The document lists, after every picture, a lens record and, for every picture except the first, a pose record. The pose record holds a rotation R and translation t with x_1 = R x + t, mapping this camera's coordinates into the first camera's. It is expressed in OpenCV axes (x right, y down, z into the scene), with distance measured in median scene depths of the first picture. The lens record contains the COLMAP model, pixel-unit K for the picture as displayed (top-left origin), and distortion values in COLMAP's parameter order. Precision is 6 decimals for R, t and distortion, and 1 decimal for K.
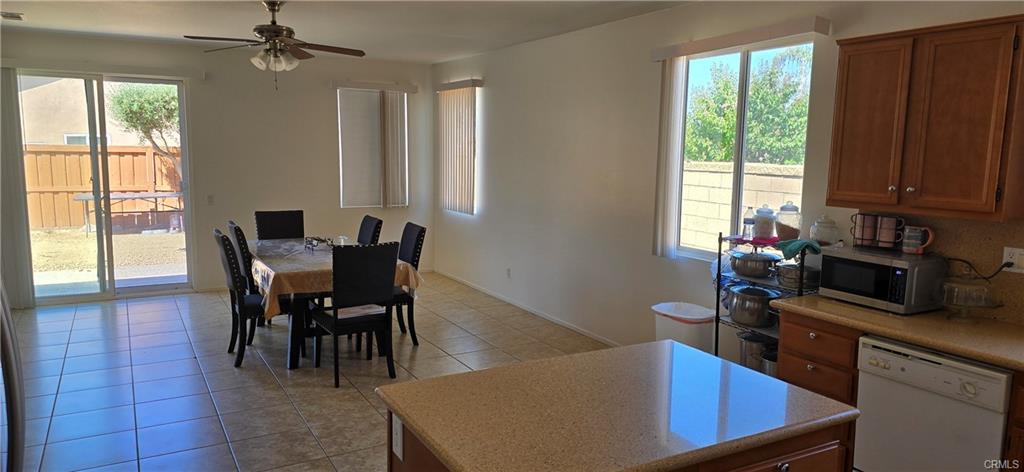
lens RADIAL K [[688.4, 0, 512.0], [0, 688.4, 236.0], [0, 0, 1]] dist [0.065934, 0.000935]
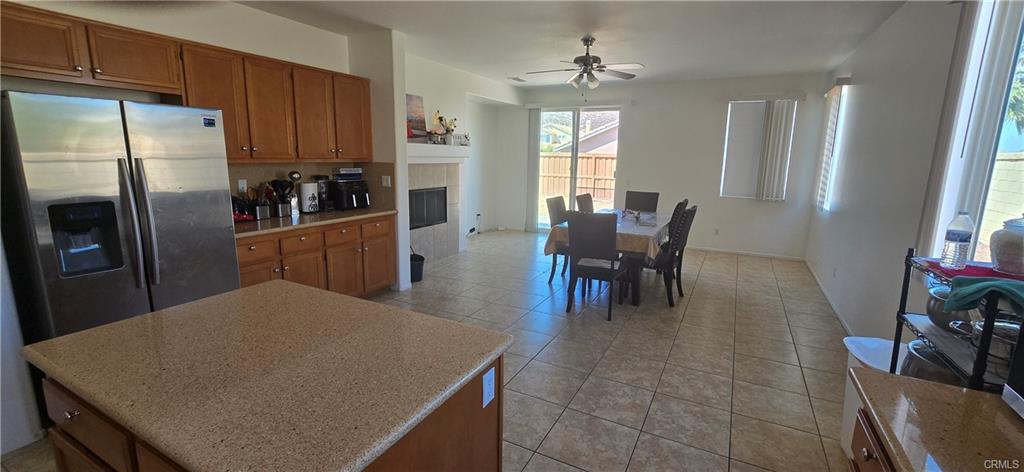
lens RADIAL K [[444.4, 0, 510.1], [0, 444.4, 213.3], [0, 0, 1]] dist [-0.001004, -0.000192]
pose [[0.546365, 0.108534, -0.830485, 0.265126], [-0.119999, 0.991482, 0.050629, -0.005847], [0.828906, 0.071996, 0.554735, 0.278429]]
